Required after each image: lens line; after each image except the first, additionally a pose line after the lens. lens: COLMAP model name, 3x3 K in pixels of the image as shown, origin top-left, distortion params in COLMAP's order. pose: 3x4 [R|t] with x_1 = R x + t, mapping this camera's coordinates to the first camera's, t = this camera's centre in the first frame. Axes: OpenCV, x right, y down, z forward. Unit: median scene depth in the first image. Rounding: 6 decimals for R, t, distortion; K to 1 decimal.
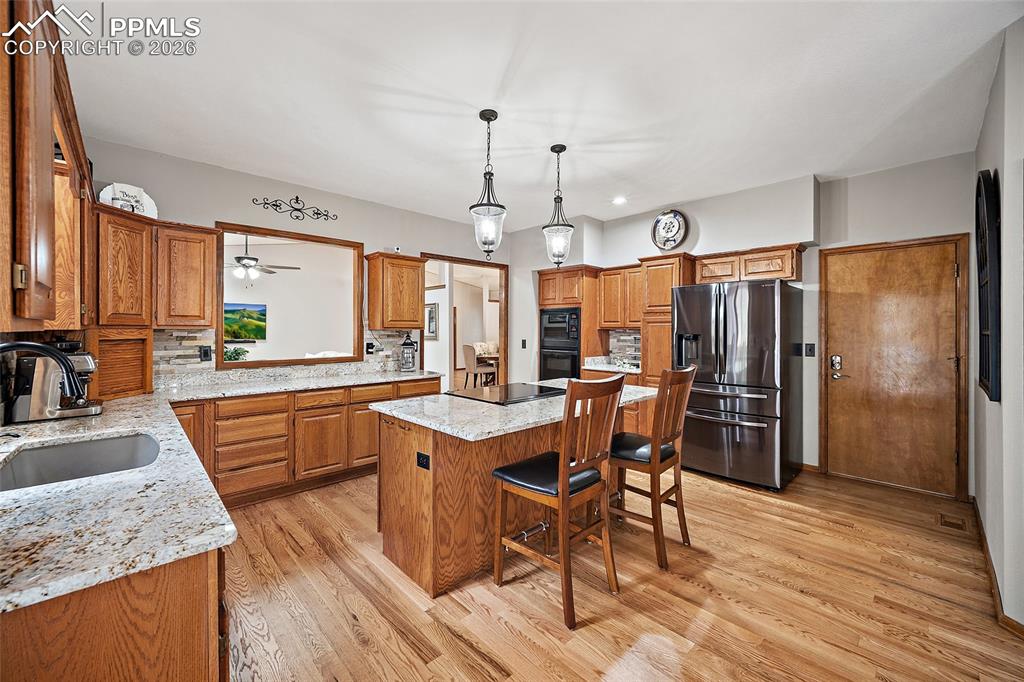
lens RADIAL K [[404.2, 0, 506.5], [0, 404.2, 326.7], [0, 0, 1]] dist [-0.000150, -0.000318]
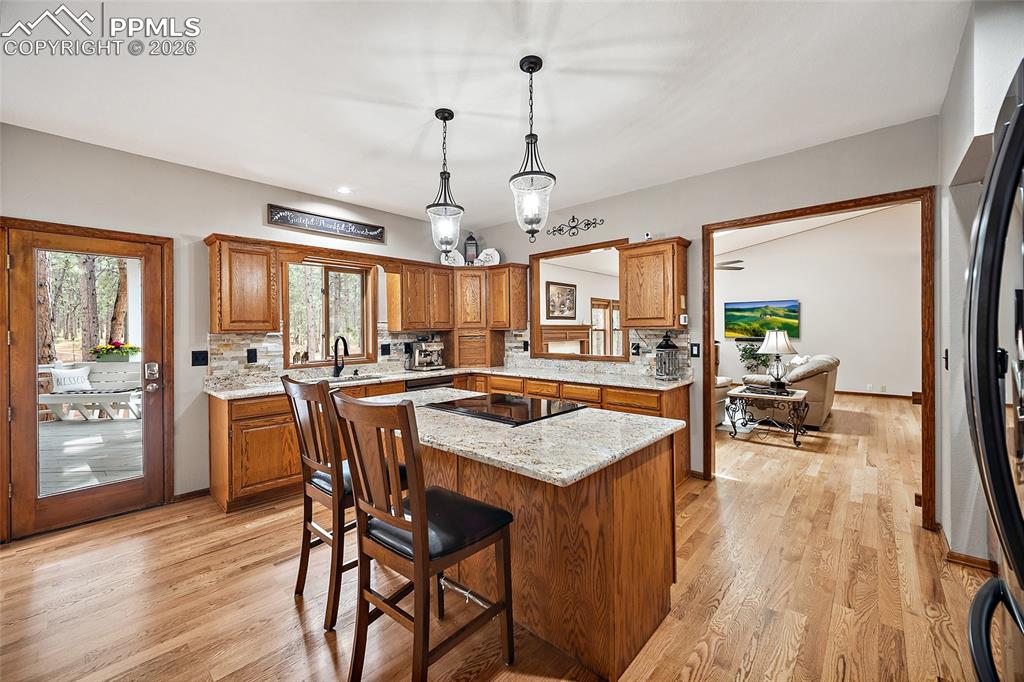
lens RADIAL K [[404.2, 0, 505.7], [0, 404.2, 327.6], [0, 0, 1]] dist [-0.000150, -0.000318]
pose [[0.069066, -0.005784, -0.997595, 0.717947], [0.016056, 0.999860, -0.004686, 0.004432], [0.997483, -0.015694, 0.069149, 0.809260]]
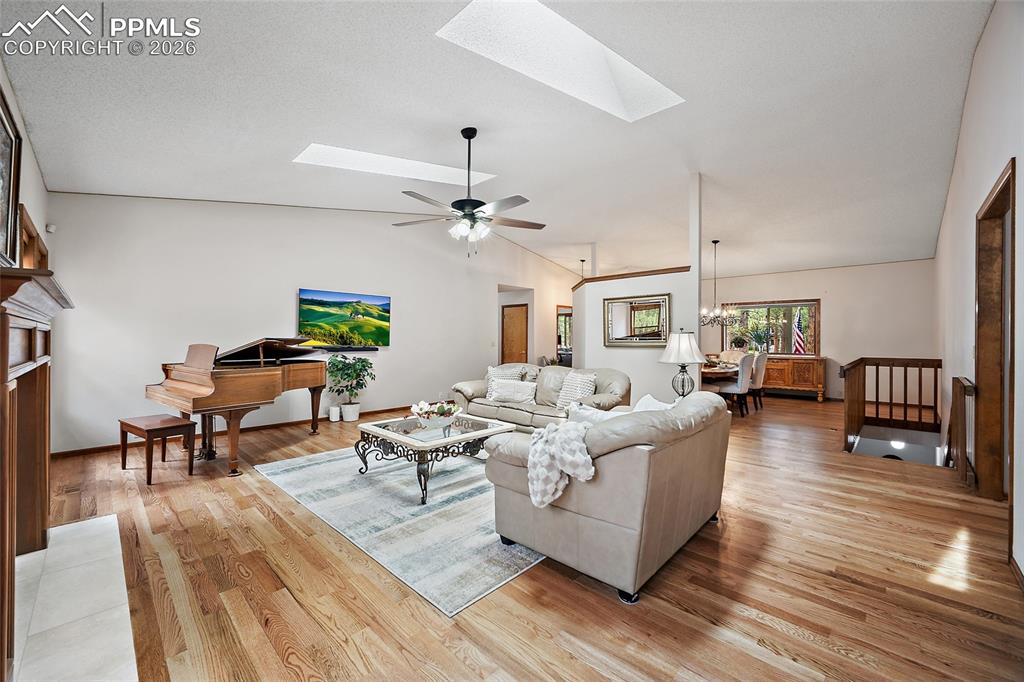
lens RADIAL K [[404.2, 0, 509.6], [0, 404.2, 340.8], [0, 0, 1]] dist [-0.000150, -0.000318]
pose [[0.998434, 0.007366, 0.055463, -1.162981], [-0.008074, 0.999889, 0.012556, 0.029184], [-0.055365, -0.012984, 0.998382, 0.816138]]
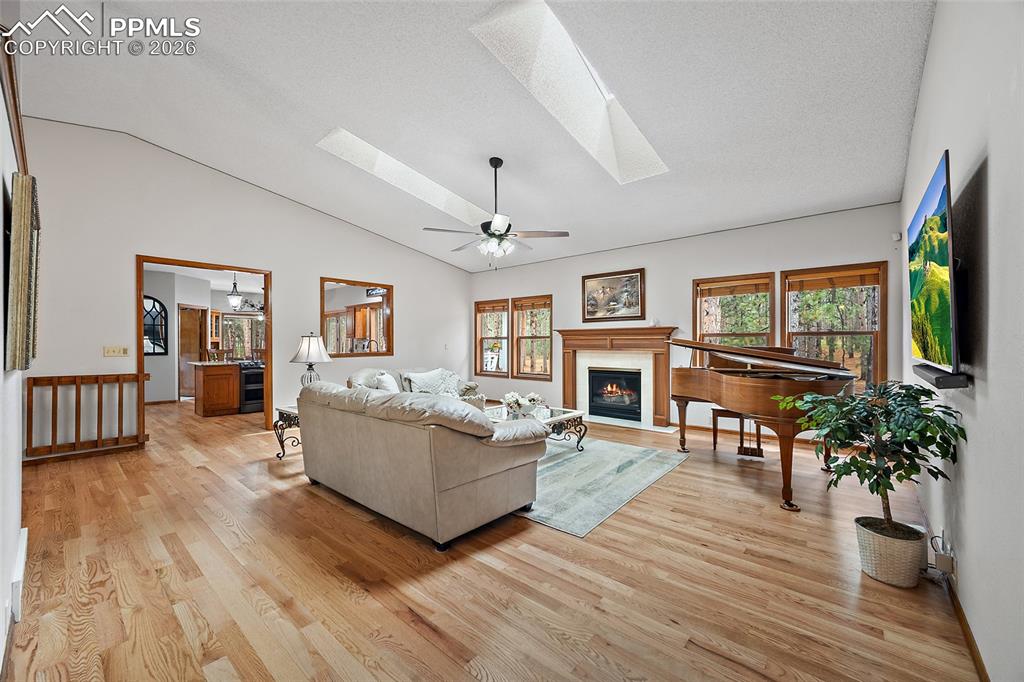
lens RADIAL K [[404.2, 0, 502.8], [0, 404.2, 341.0], [0, 0, 1]] dist [-0.000150, -0.000318]
pose [[-0.996872, 0.003197, -0.078966, -1.148330], [0.004120, 0.999925, -0.011533, 0.058333], [0.078923, -0.011823, -0.996811, 3.178964]]
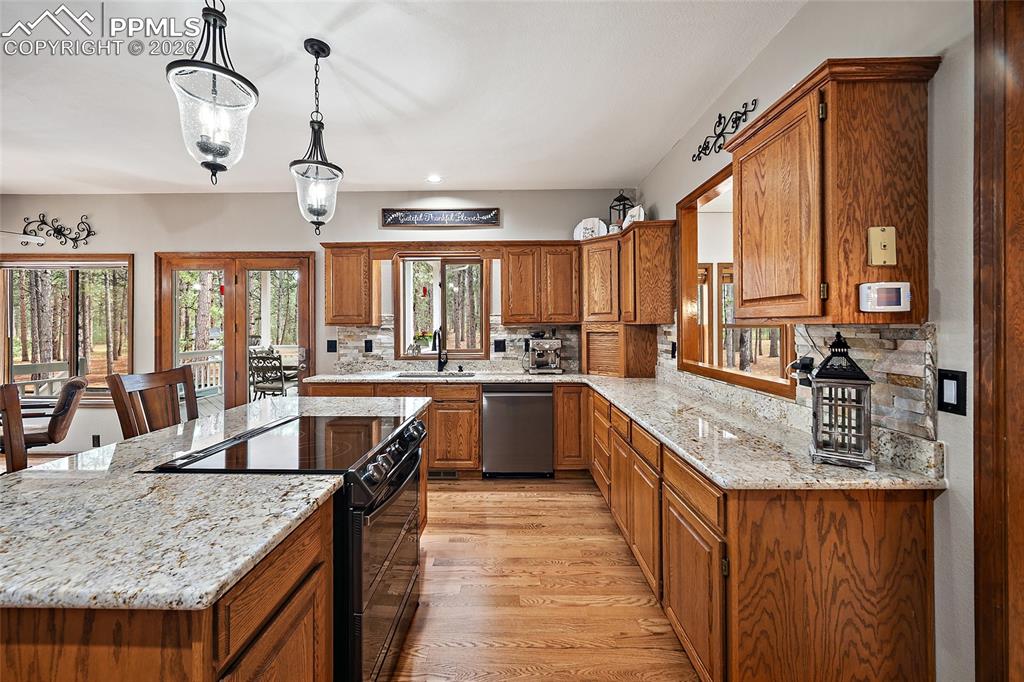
lens RADIAL K [[404.2, 0, 507.1], [0, 404.2, 322.6], [0, 0, 1]] dist [-0.000150, -0.000318]
pose [[-0.695584, -0.002452, -0.718440, 0.192092], [0.008193, 0.999902, -0.011345, 0.009954], [0.718398, -0.013778, -0.695496, 1.349731]]
